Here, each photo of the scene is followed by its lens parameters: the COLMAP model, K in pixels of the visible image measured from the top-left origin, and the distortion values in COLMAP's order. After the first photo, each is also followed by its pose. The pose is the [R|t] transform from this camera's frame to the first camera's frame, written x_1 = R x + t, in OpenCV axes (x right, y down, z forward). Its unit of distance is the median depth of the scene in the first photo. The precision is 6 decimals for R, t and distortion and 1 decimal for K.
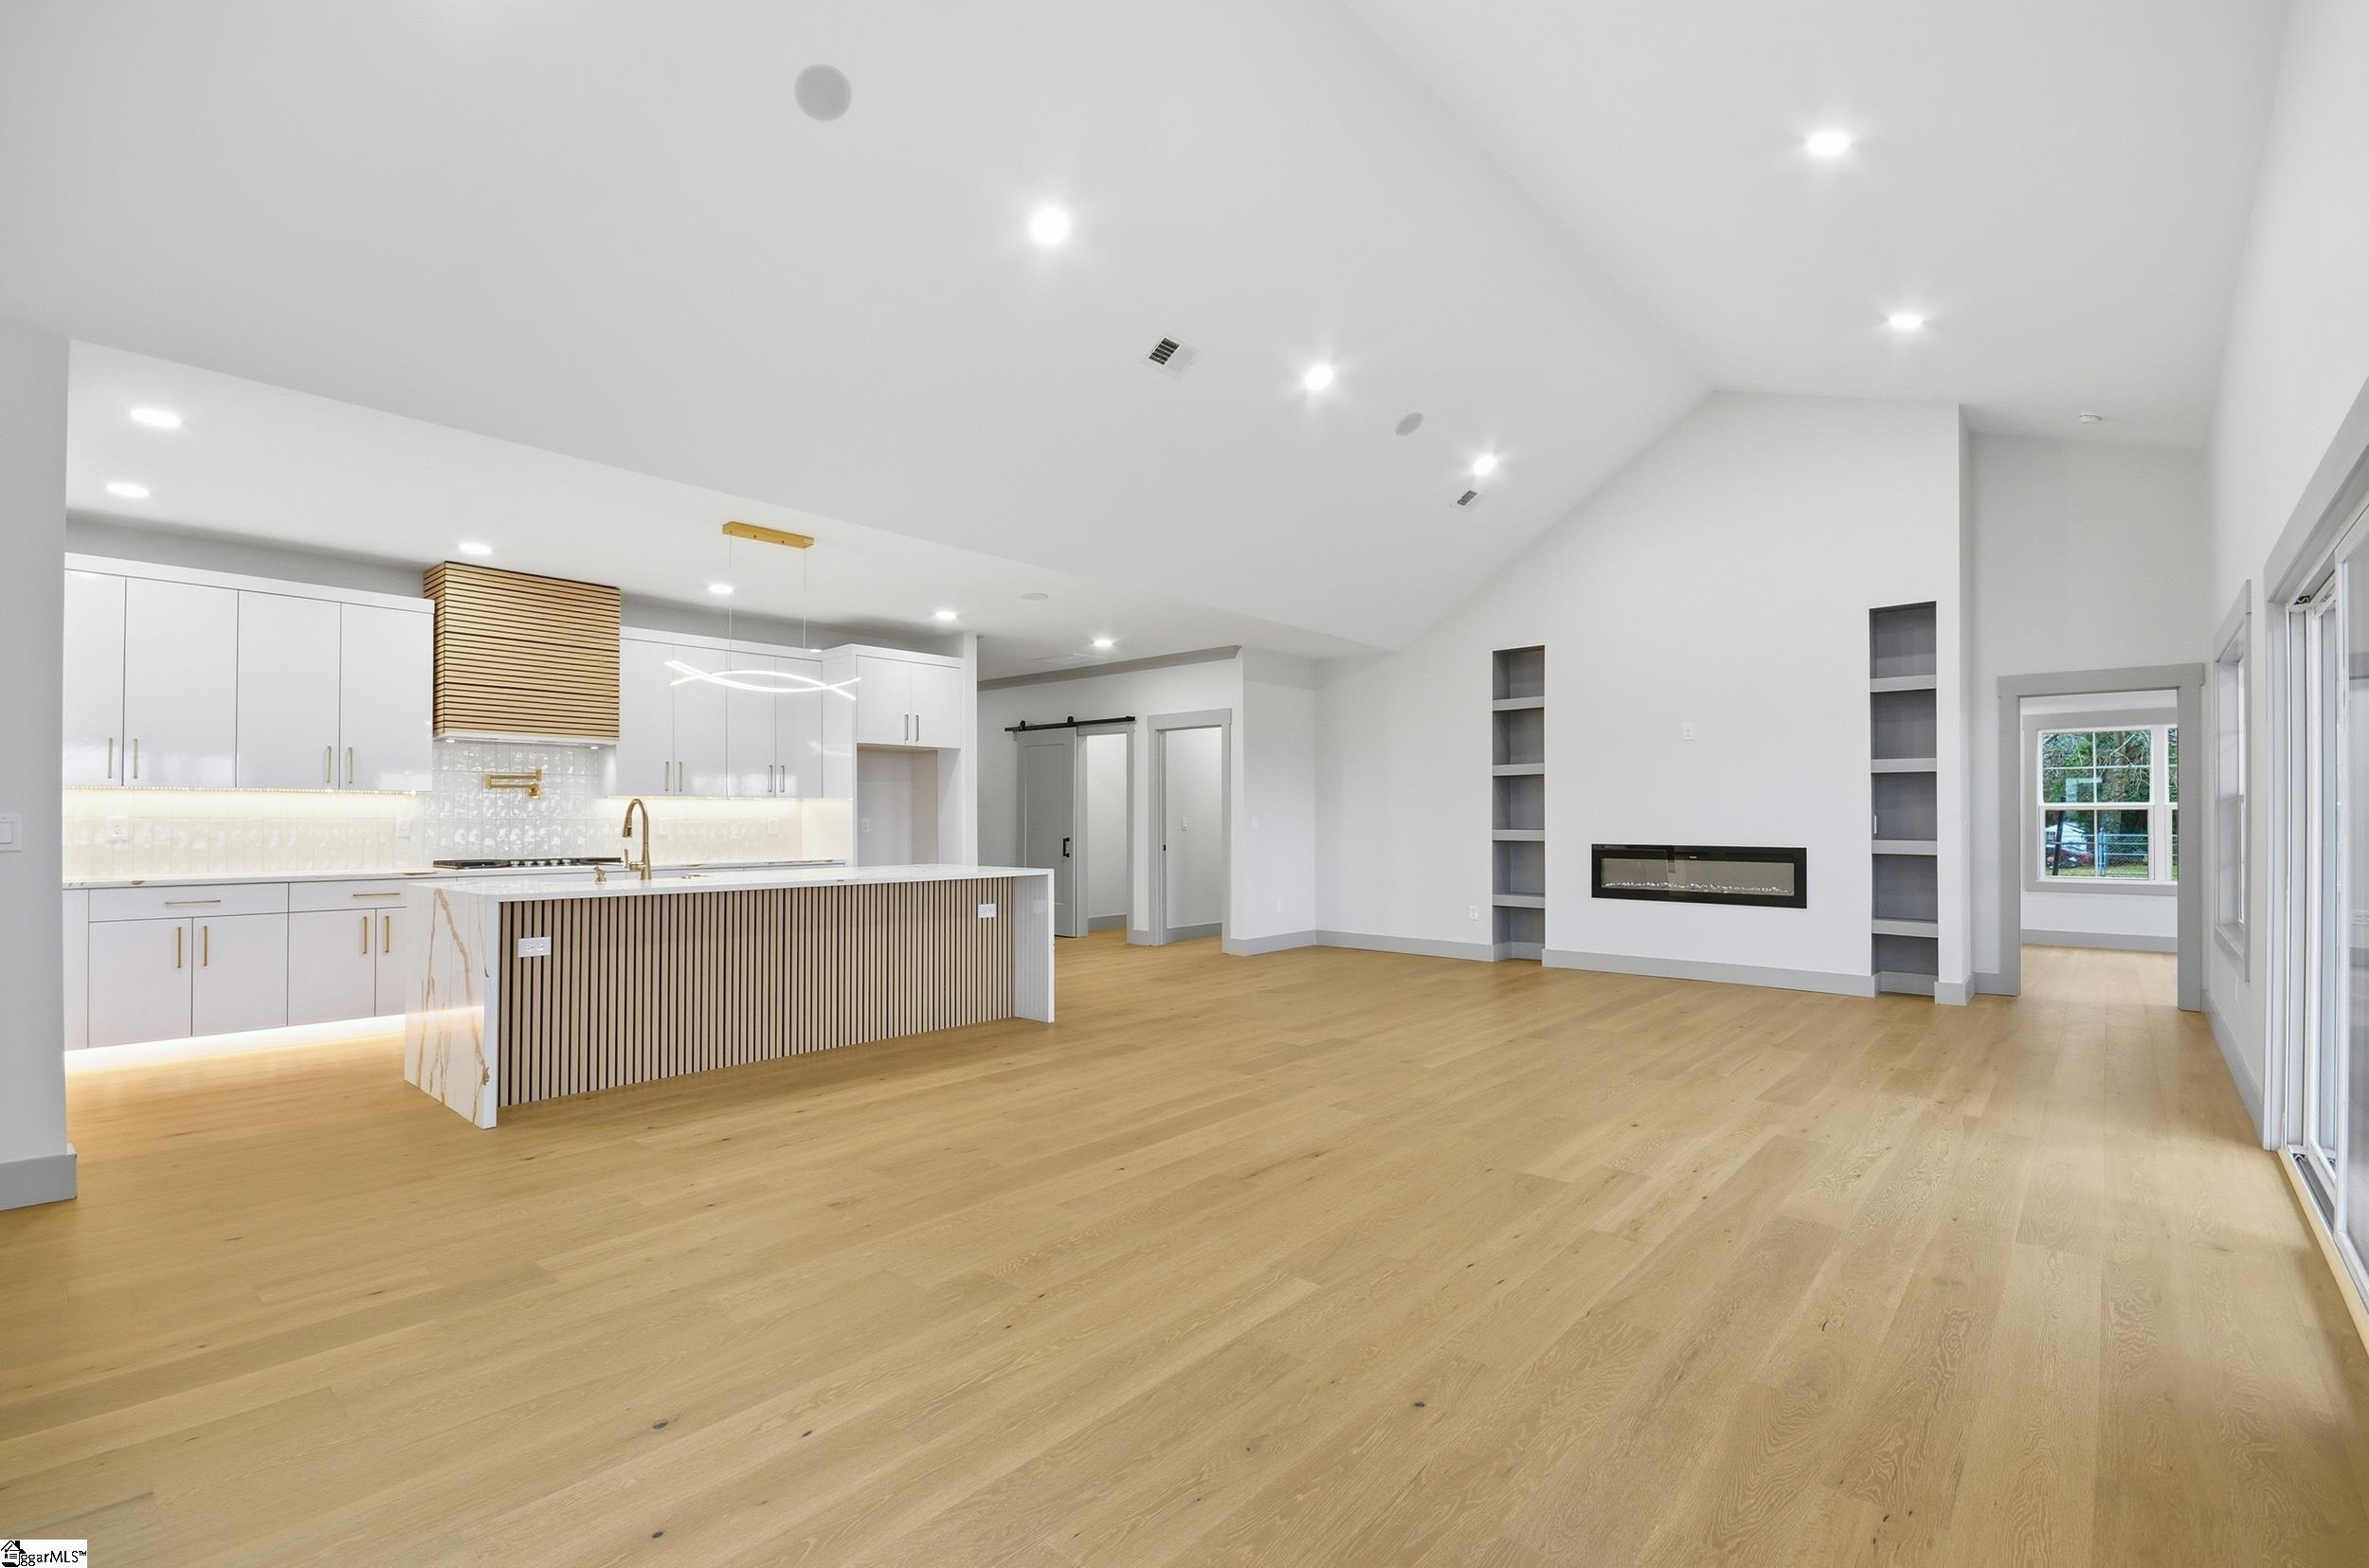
lens RADIAL K [[1037.3, 0, 1177.6], [0, 1037.3, 792.1], [0, 0, 1]] dist [-0.001920, -0.001862]
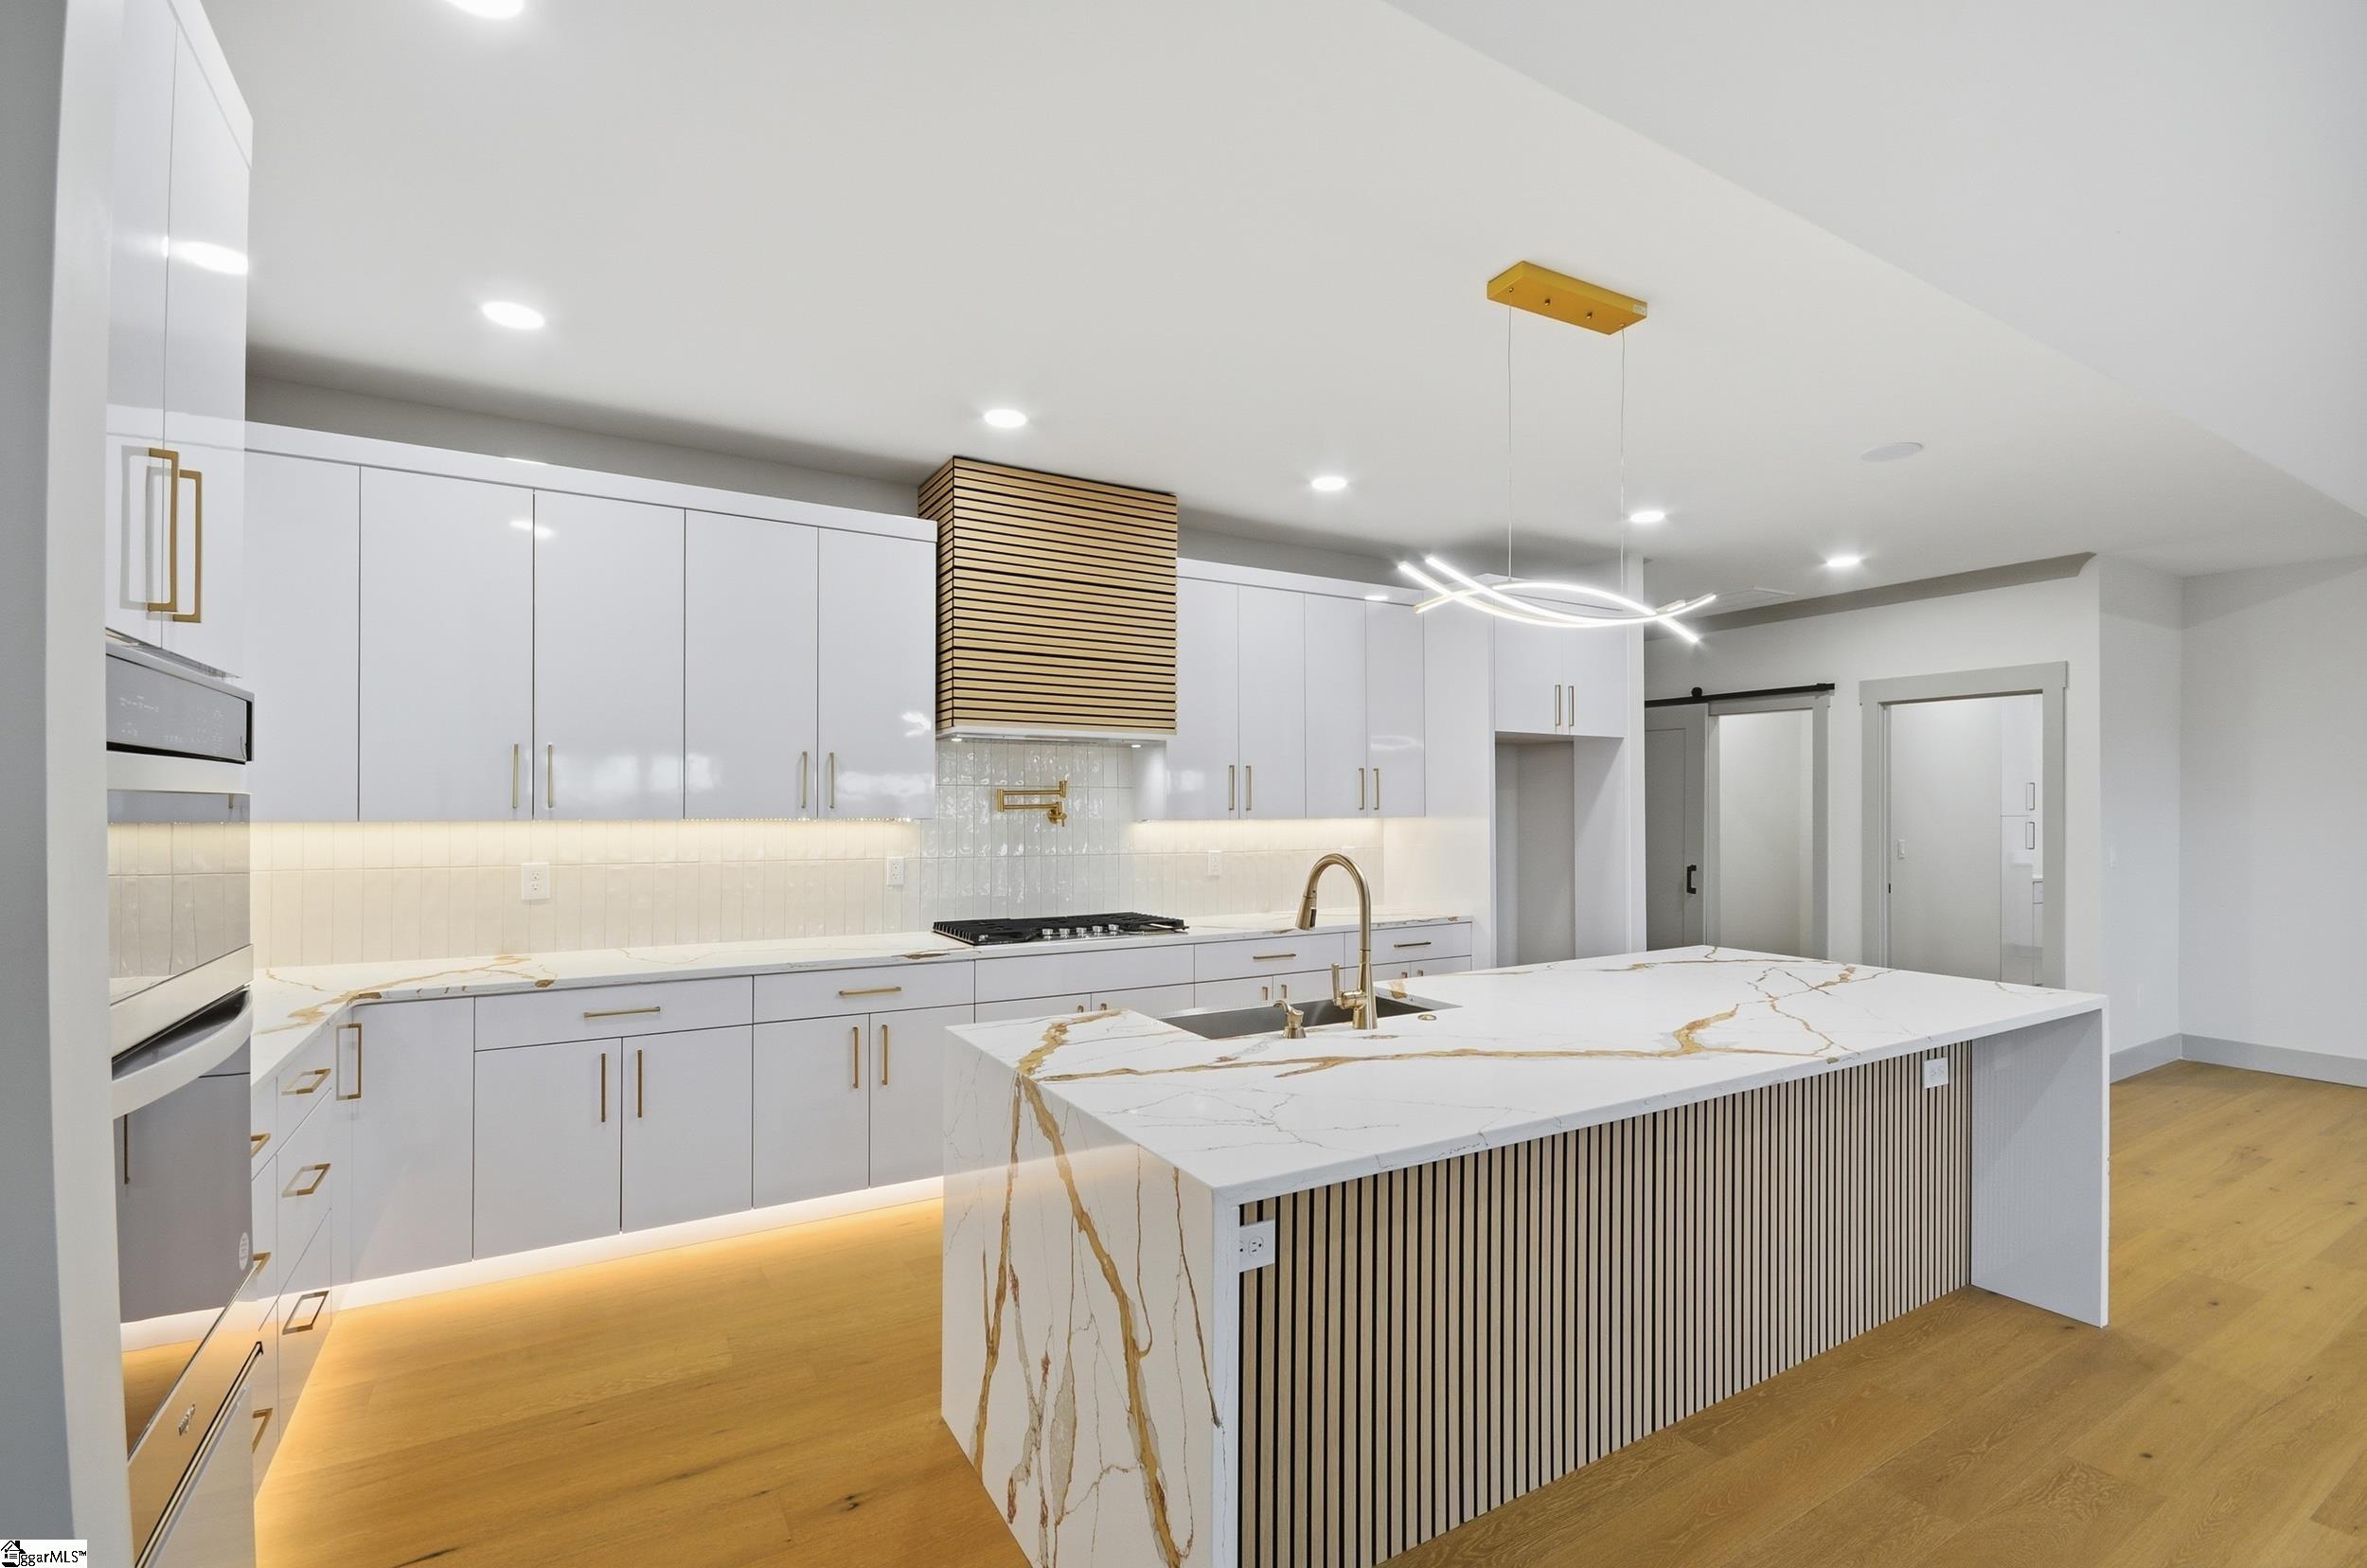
lens RADIAL K [[1036.5, 0, 1176.2], [0, 1036.5, 788.2], [0, 0, 1]] dist [-0.001920, -0.001862]
pose [[0.947090, -0.000355, -0.320967, -0.337276], [0.003277, 0.999958, 0.008562, -0.022231], [0.320951, -0.009161, 0.947052, 0.398170]]
